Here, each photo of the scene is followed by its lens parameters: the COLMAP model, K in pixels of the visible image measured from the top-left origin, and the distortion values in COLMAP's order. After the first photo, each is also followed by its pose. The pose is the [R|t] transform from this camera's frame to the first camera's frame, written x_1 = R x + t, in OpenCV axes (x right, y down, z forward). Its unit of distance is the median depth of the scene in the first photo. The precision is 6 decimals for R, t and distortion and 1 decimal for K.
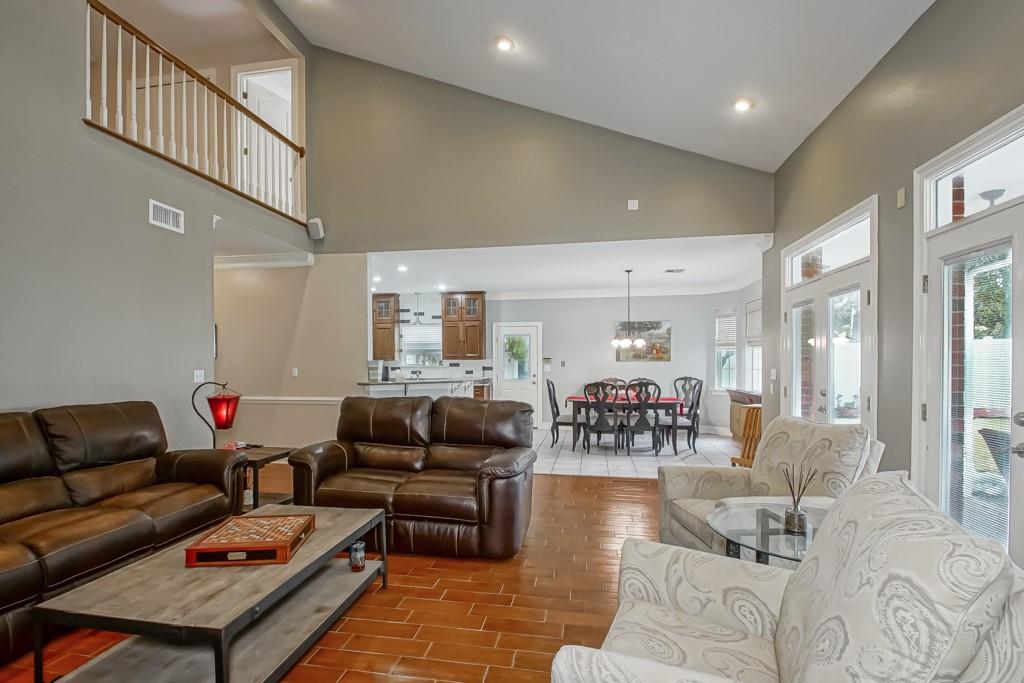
lens RADIAL K [[463.7, 0, 510.3], [0, 463.7, 365.0], [0, 0, 1]] dist [-0.000016, -0.000069]
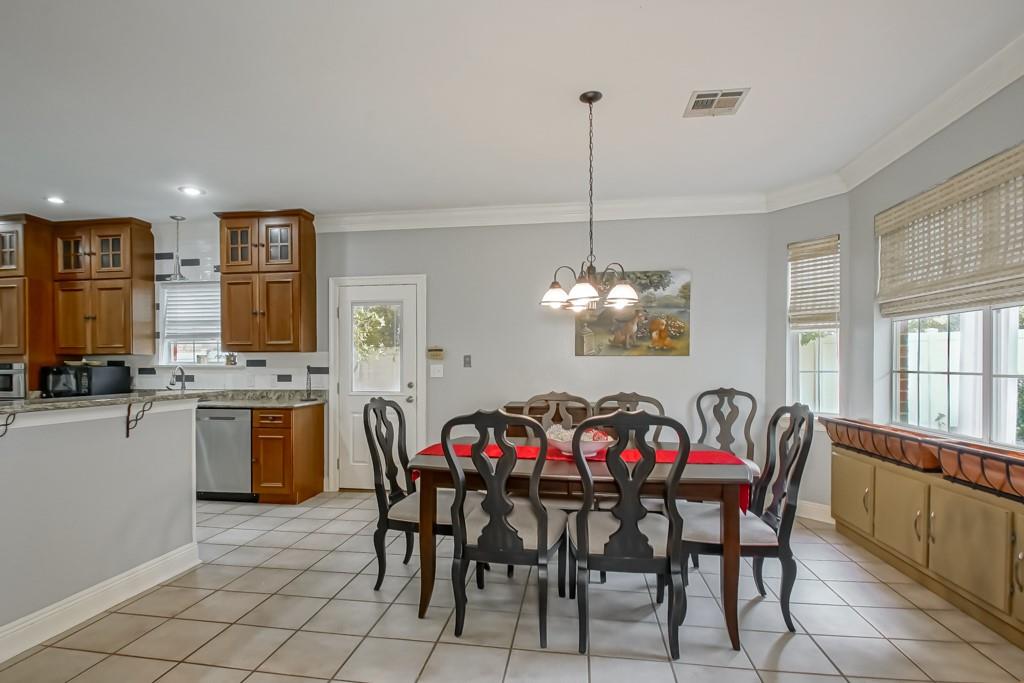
lens RADIAL K [[492.8, 0, 501.1], [0, 492.8, 368.7], [0, 0, 1]] dist [0.000092, -0.013757]
pose [[0.999840, 0.001701, 0.017830, 0.144833], [-0.001666, 0.999997, -0.001961, 0.006938], [-0.017834, 0.001931, 0.999839, 0.500684]]
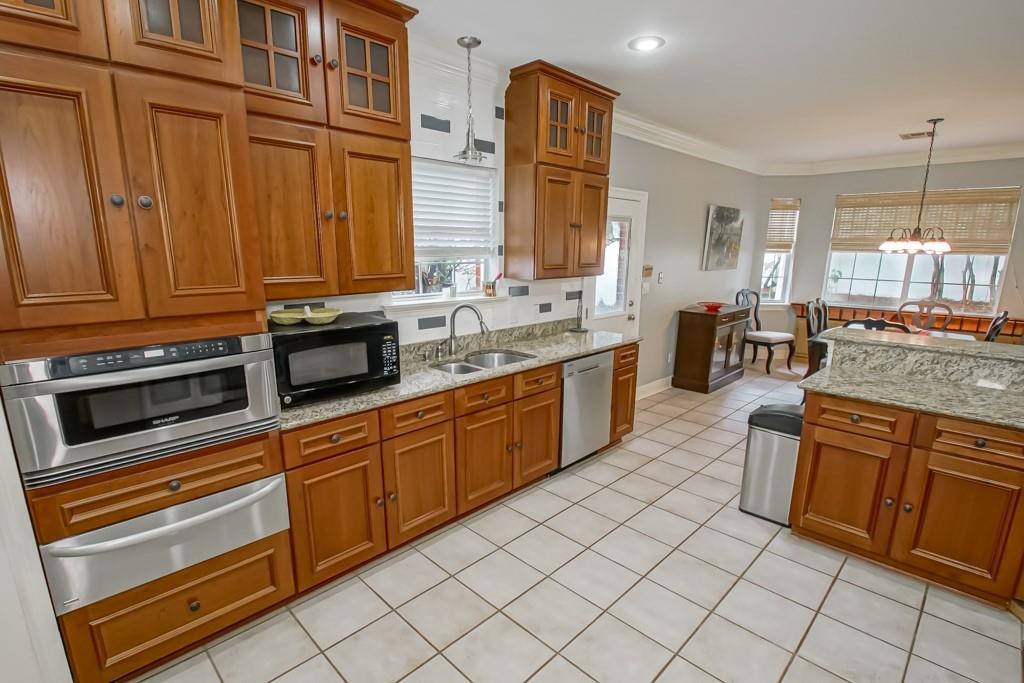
lens RADIAL K [[492.8, 0, 501.1], [0, 492.8, 368.7], [0, 0, 1]] dist [0.000092, -0.013757]
pose [[0.580451, -0.189949, 0.791831, -0.491764], [-0.000893, 0.972263, 0.233887, -0.034764], [-0.814295, -0.136467, 0.564182, 0.841333]]
